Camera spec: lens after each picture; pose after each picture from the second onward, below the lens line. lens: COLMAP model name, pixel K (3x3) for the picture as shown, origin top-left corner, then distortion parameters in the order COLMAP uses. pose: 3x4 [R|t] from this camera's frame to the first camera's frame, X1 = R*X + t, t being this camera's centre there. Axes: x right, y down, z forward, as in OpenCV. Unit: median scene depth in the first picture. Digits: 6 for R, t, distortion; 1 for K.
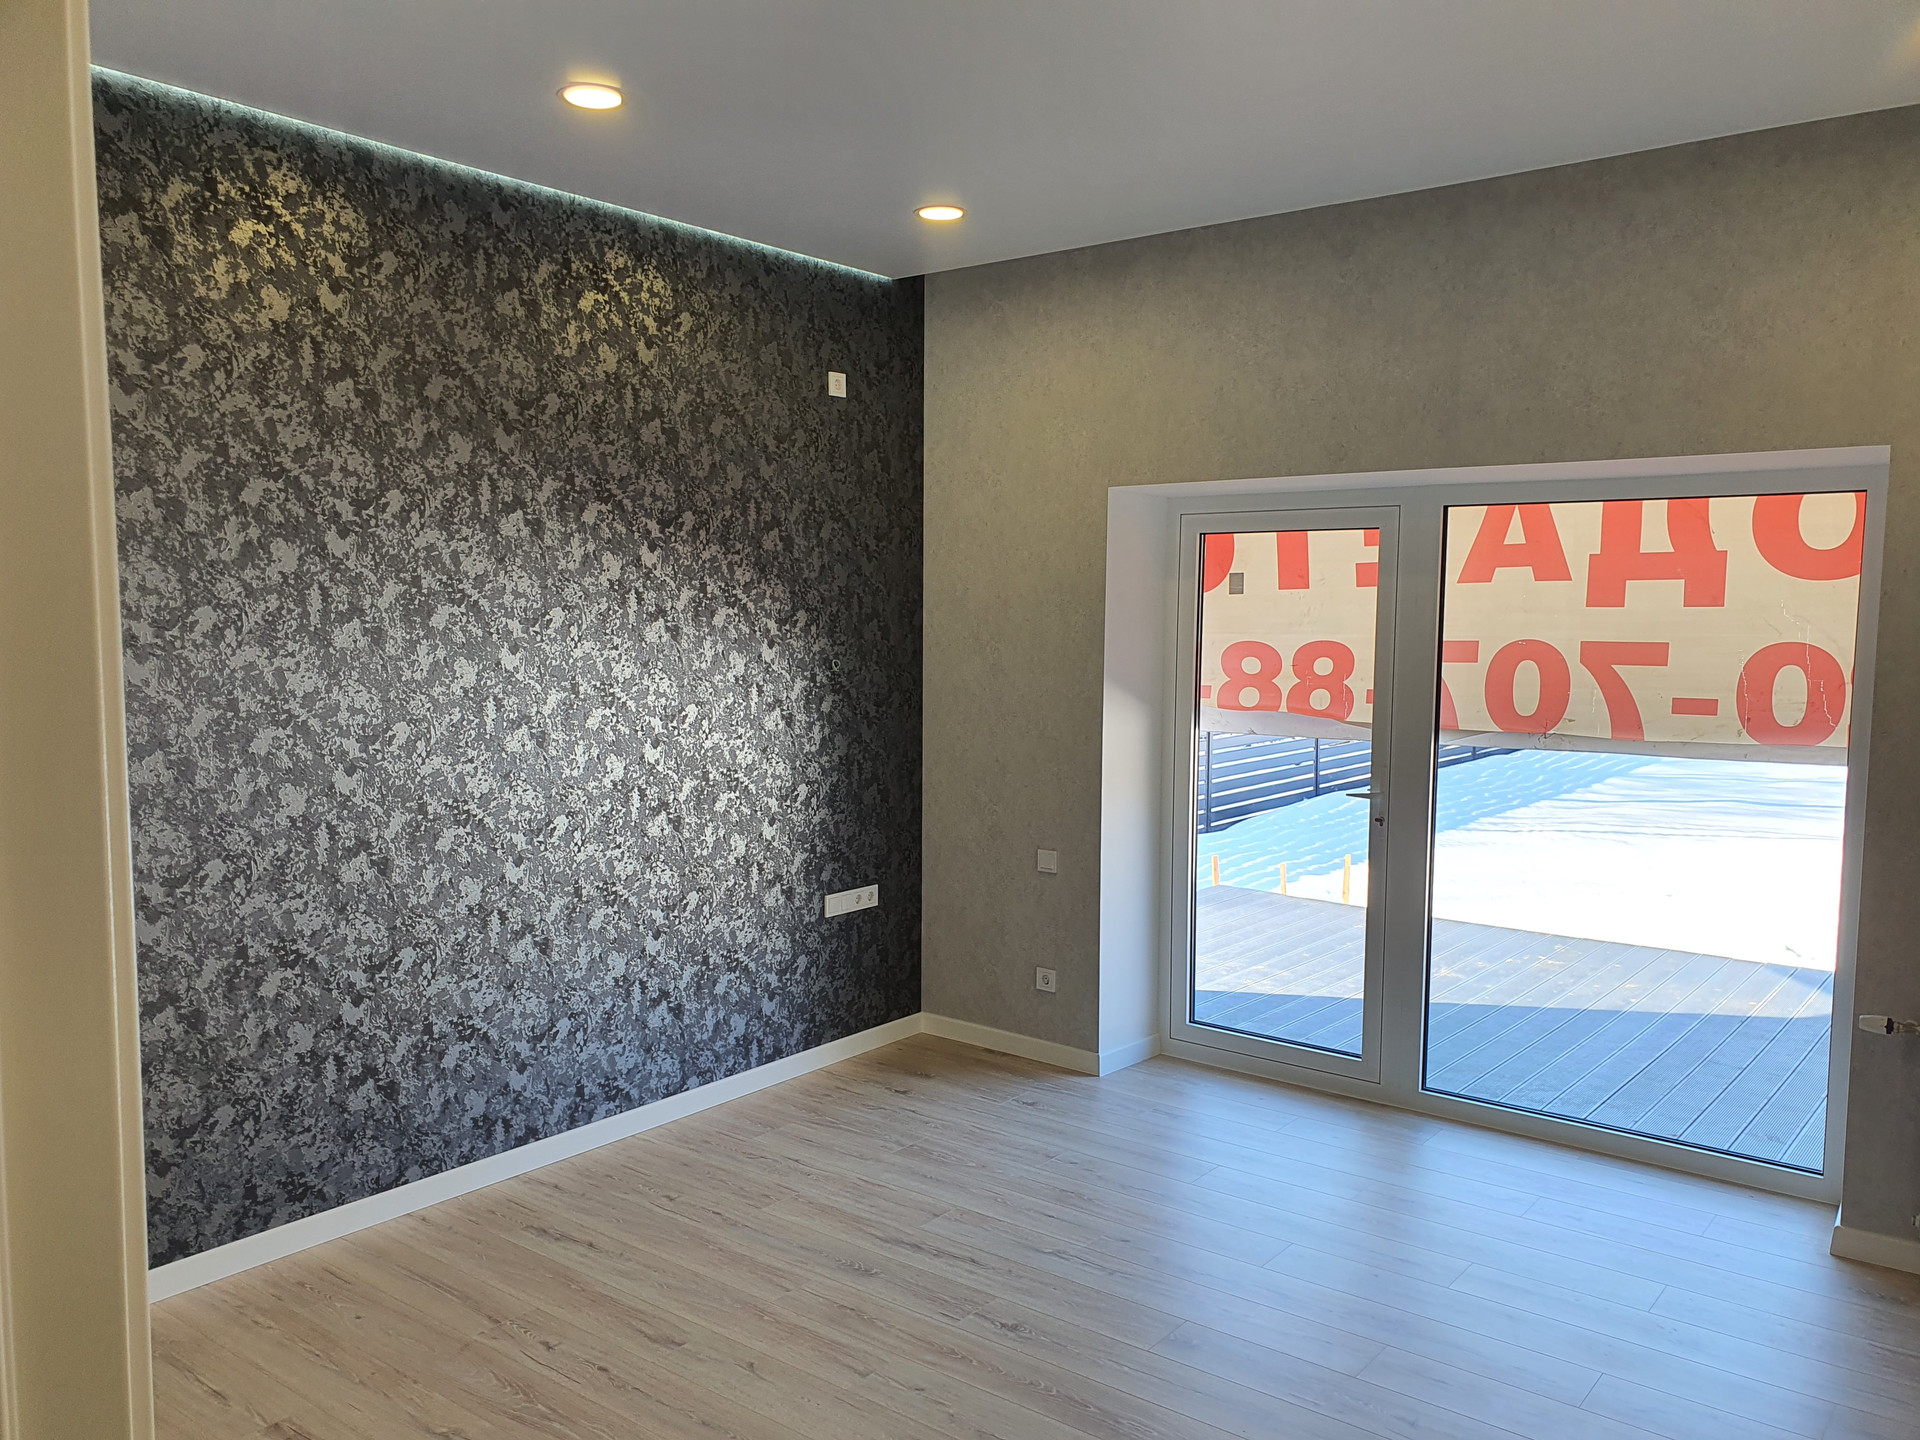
lens RADIAL K [[1499.6, 0, 918.7], [0, 1499.6, 761.6], [0, 0, 1]] dist [0.015188, -0.002897]
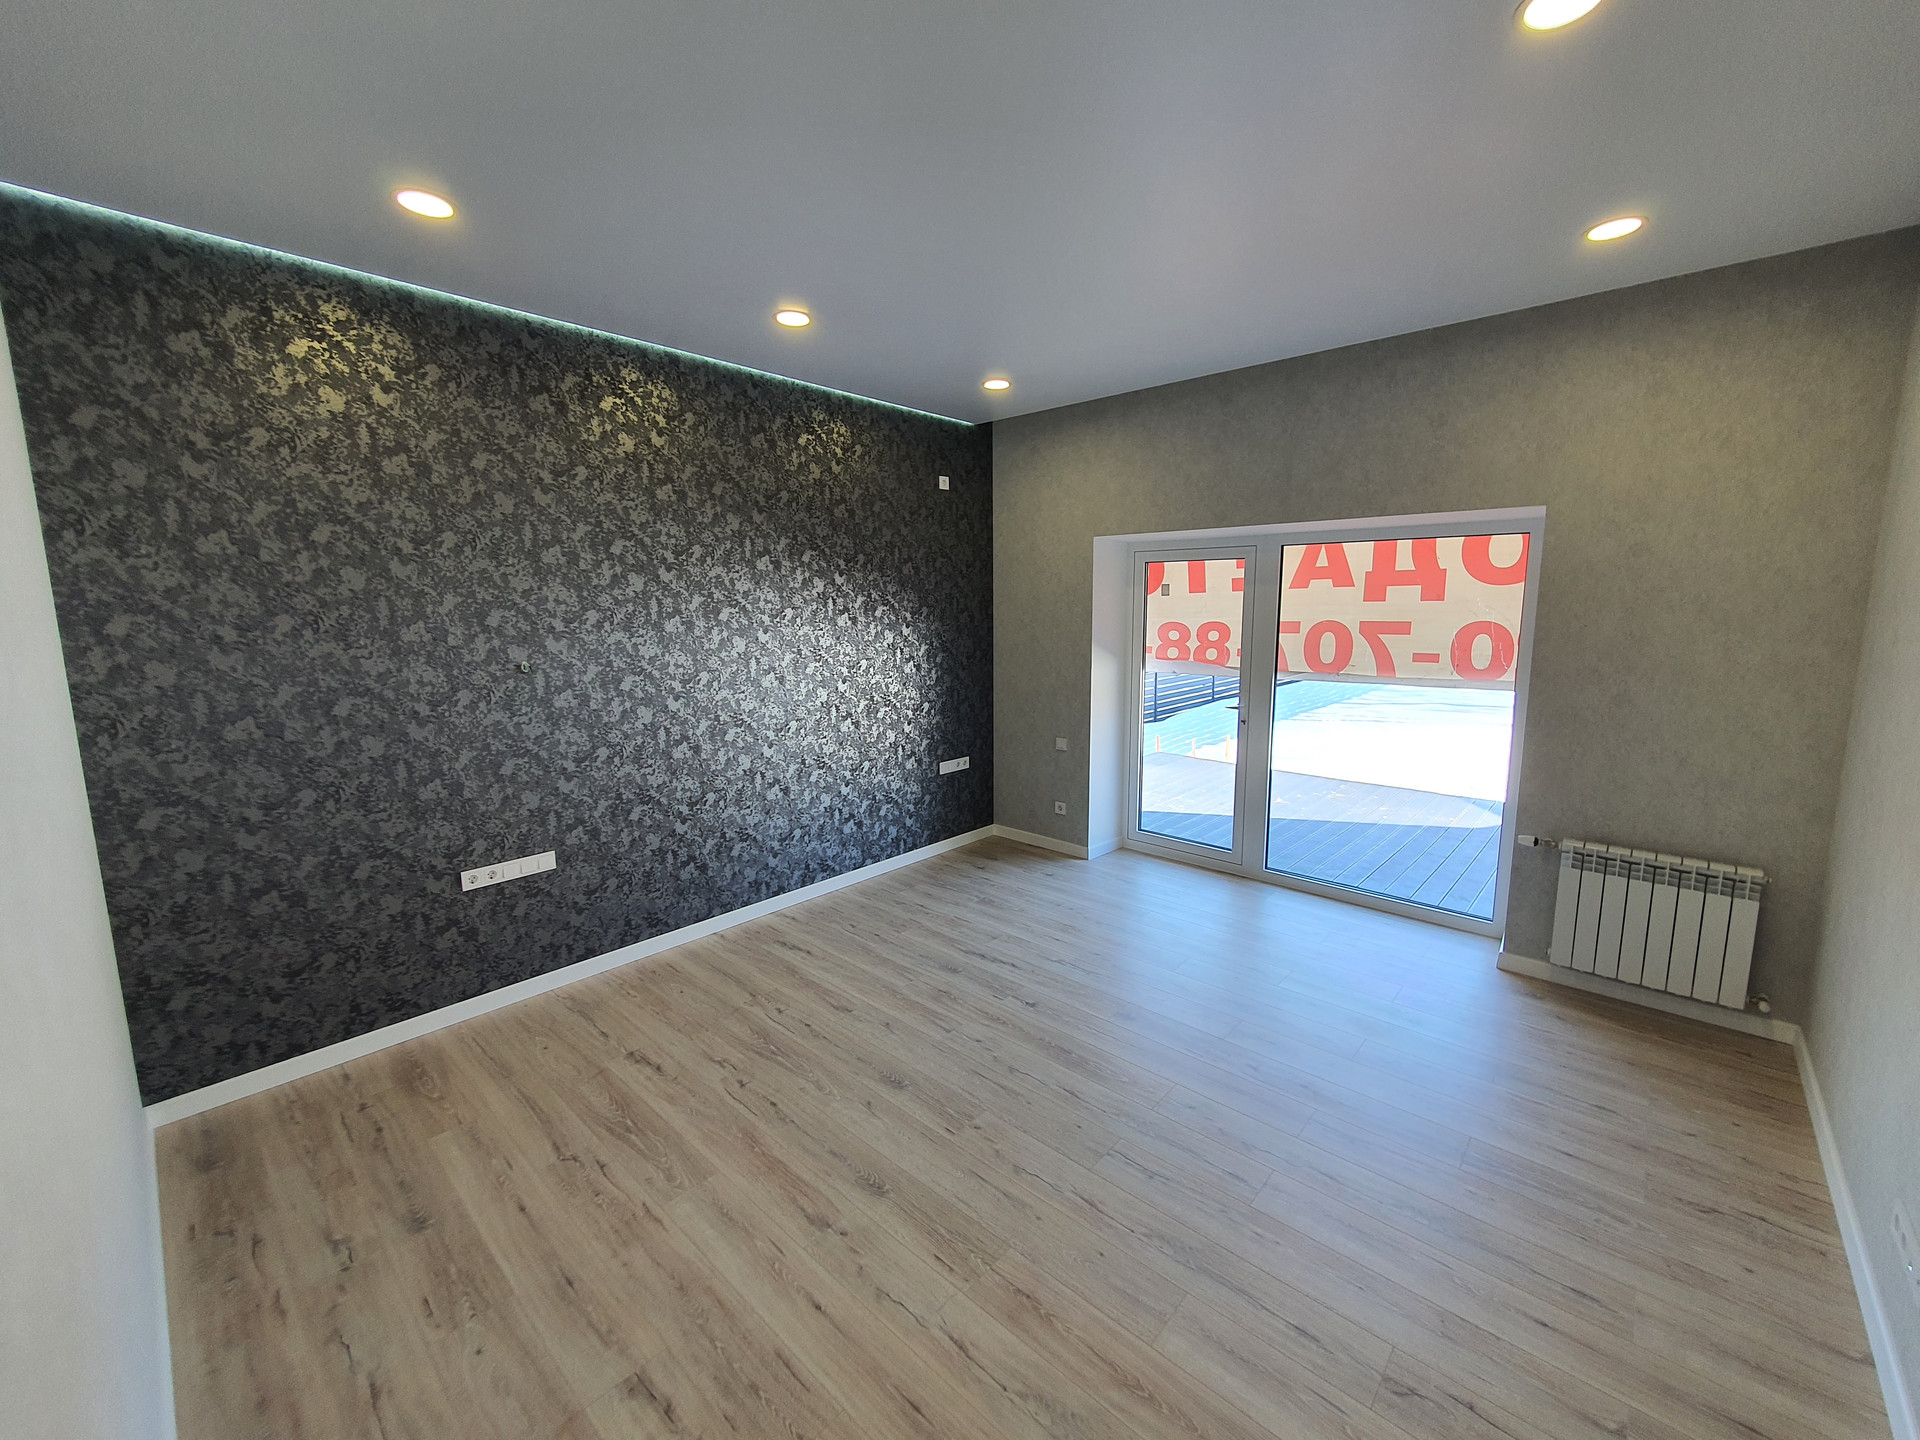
lens RADIAL K [[769.3, 0, 965.6], [0, 769.3, 716.2], [0, 0, 1]] dist [0.006247, -0.000345]
pose [[0.998447, -0.002577, -0.055655, 0.027829], [0.005094, 0.998968, 0.045130, -0.011930], [0.055481, -0.045344, 0.997430, 0.066025]]
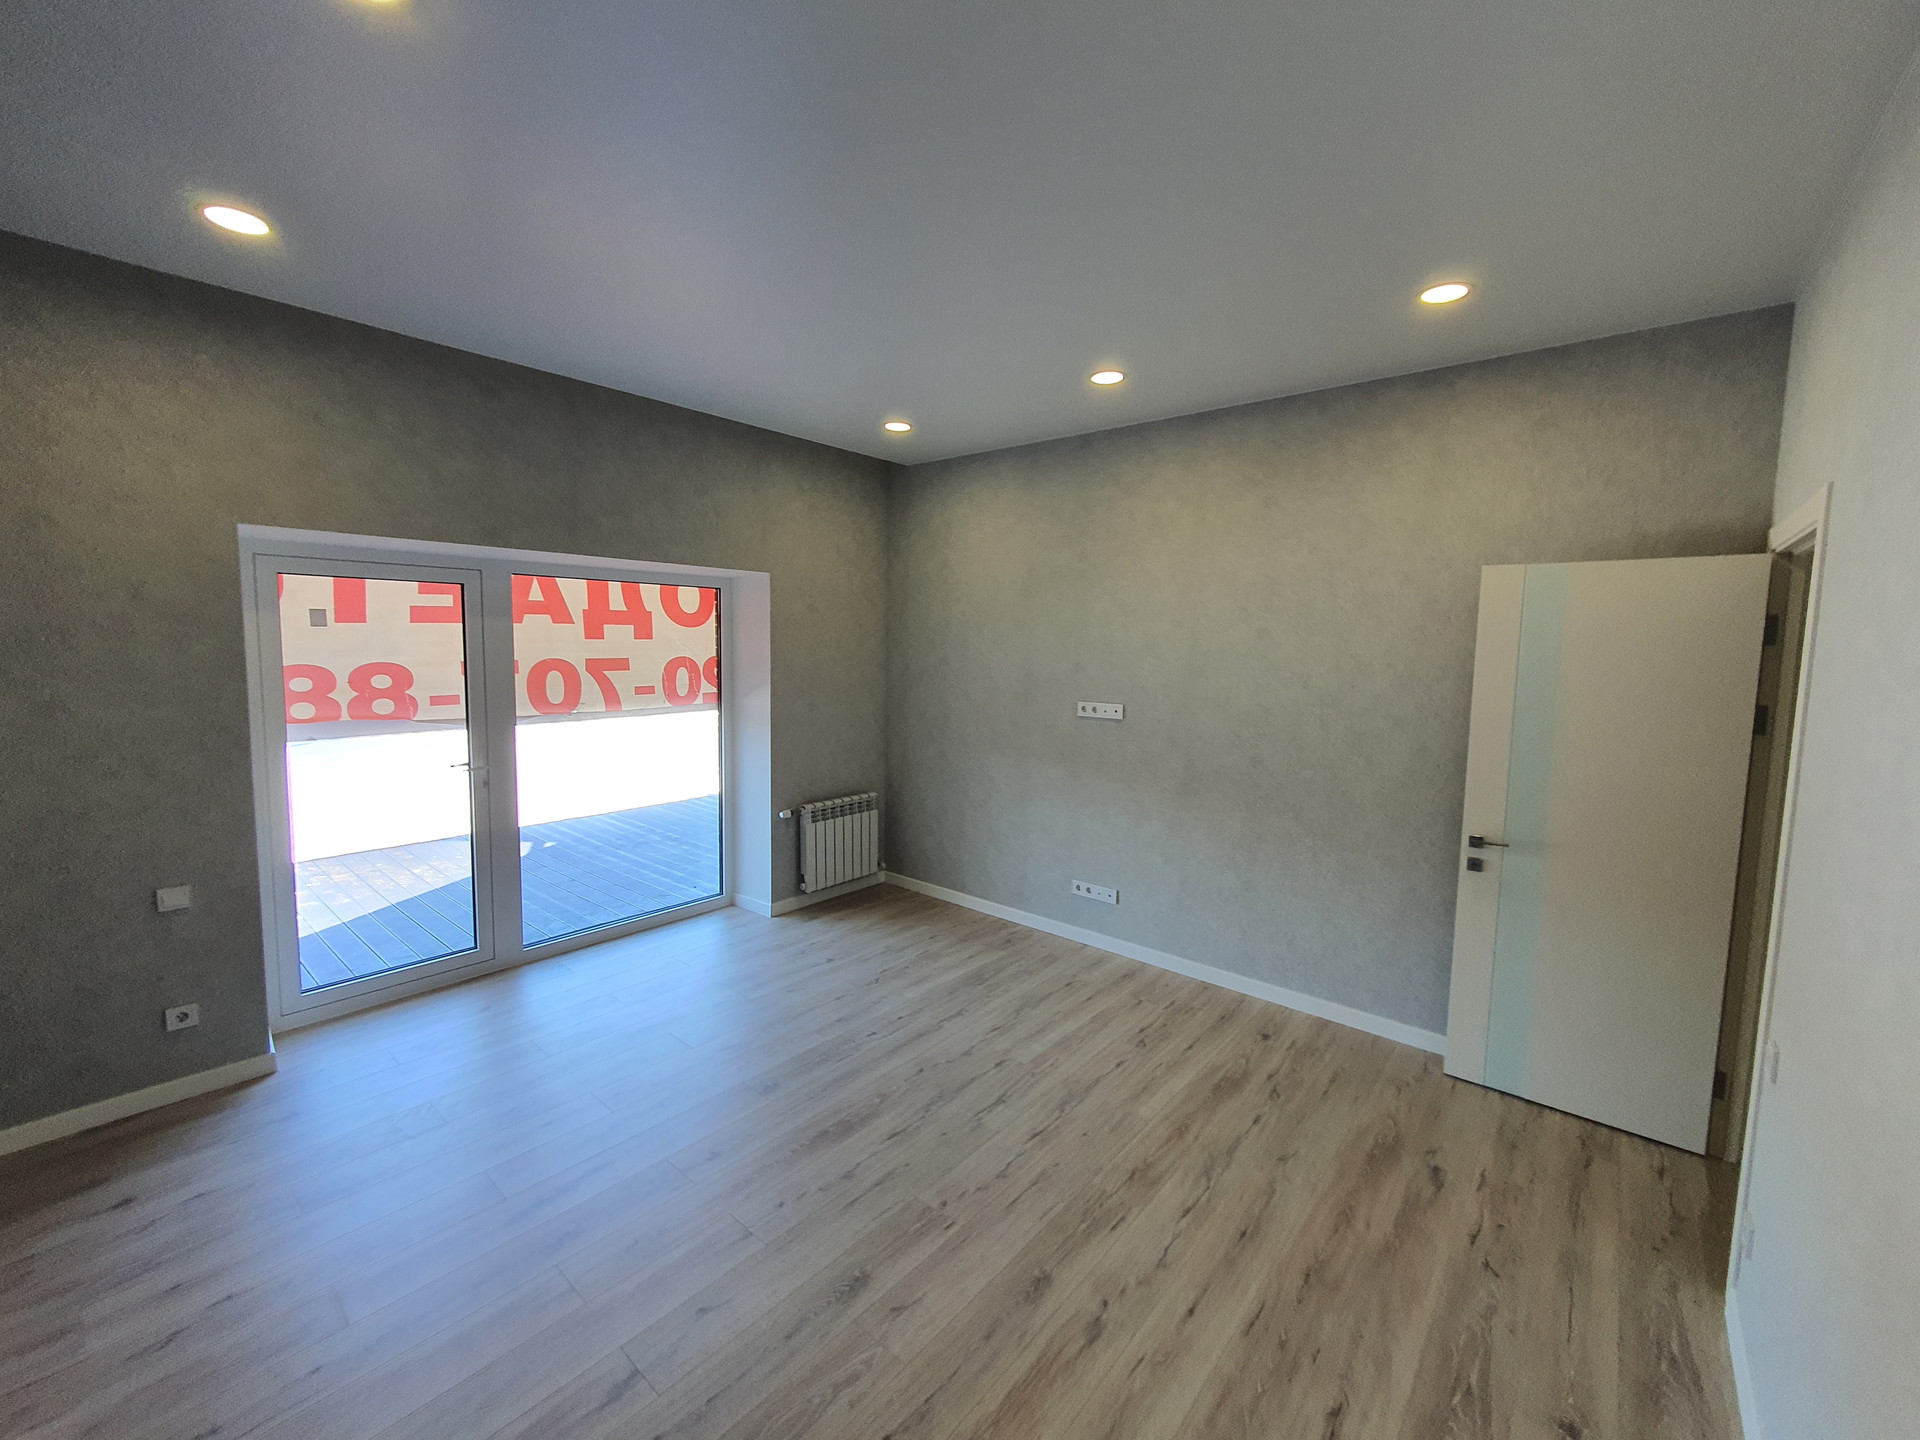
lens RADIAL K [[769.3, 0, 992.6], [0, 769.3, 711.7], [0, 0, 1]] dist [0.006247, -0.000345]
pose [[0.000508, -0.097846, 0.995201, -0.494020], [0.087327, 0.991404, 0.097428, -0.068166], [-0.996180, 0.086859, 0.009048, 0.554302]]
